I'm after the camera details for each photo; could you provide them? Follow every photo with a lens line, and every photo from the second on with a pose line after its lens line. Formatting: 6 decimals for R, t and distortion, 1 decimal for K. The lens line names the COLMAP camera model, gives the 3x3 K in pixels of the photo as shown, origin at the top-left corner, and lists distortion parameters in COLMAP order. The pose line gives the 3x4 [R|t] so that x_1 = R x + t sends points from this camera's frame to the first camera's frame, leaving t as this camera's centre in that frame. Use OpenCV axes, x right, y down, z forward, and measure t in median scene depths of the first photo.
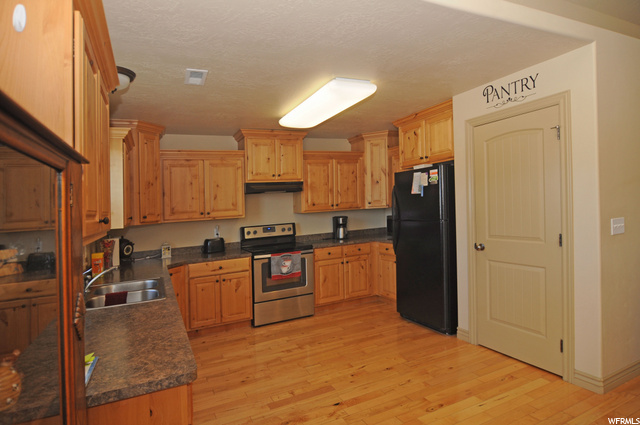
lens RADIAL K [[360.4, 0, 320.0], [0, 360.4, 212.5], [0, 0, 1]] dist [0.001501, 0.000185]
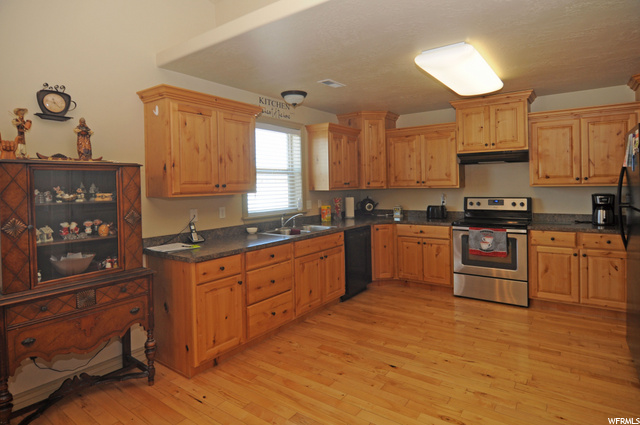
lens RADIAL K [[360.3, 0, 320.7], [0, 360.3, 187.9], [0, 0, 1]] dist [-0.003888, -0.001191]
pose [[0.481937, 0.057359, -0.874327, 0.489419], [-0.026416, 0.998353, 0.050934, -0.027511], [0.875808, -0.001451, 0.482658, 0.170335]]
